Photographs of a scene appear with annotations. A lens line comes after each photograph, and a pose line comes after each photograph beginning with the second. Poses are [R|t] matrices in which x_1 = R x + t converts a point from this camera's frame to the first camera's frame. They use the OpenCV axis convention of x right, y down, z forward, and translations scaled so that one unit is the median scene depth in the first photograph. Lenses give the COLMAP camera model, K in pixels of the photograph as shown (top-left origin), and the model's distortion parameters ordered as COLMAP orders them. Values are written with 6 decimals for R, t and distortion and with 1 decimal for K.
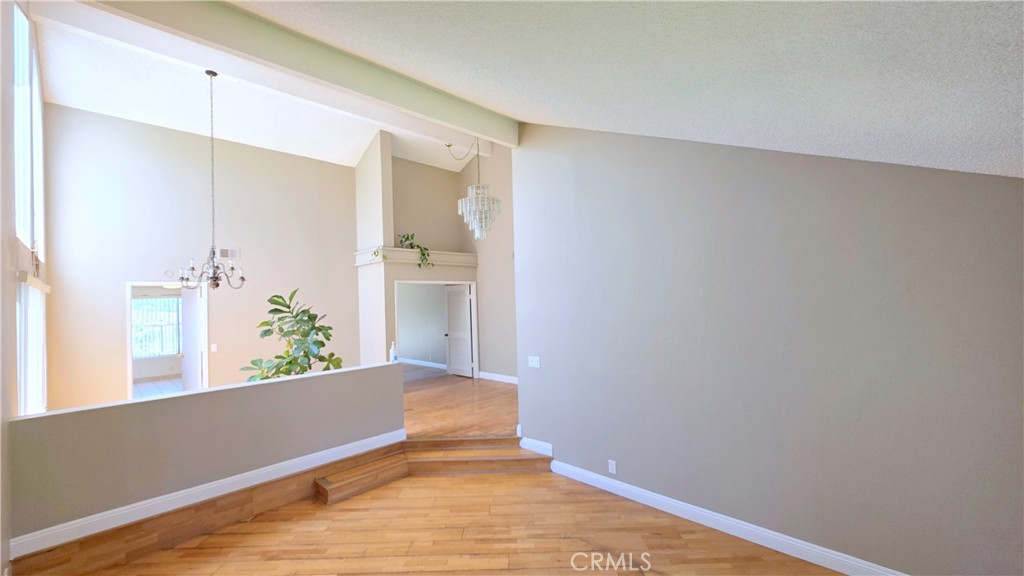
lens RADIAL K [[406.5, 0, 532.1], [0, 406.5, 289.4], [0, 0, 1]] dist [0.001965, 0.000136]
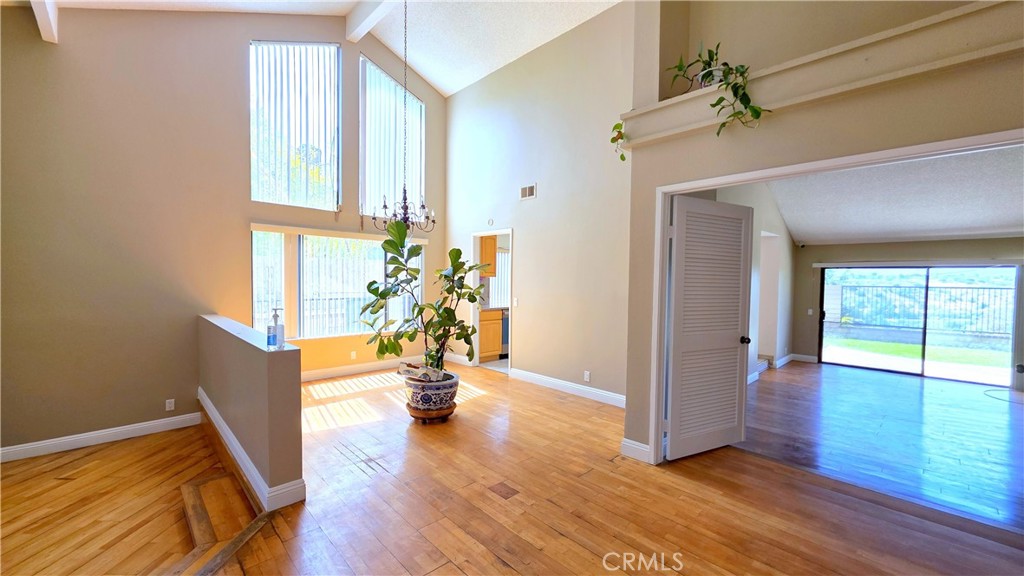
lens RADIAL K [[403.3, 0, 515.8], [0, 403.3, 290.9], [0, 0, 1]] dist [-0.002805, -0.000189]
pose [[-0.076519, 0.060376, -0.995238, 0.117903], [0.013932, 0.998132, 0.059481, 0.084589], [0.996971, -0.009314, -0.077217, 1.323793]]
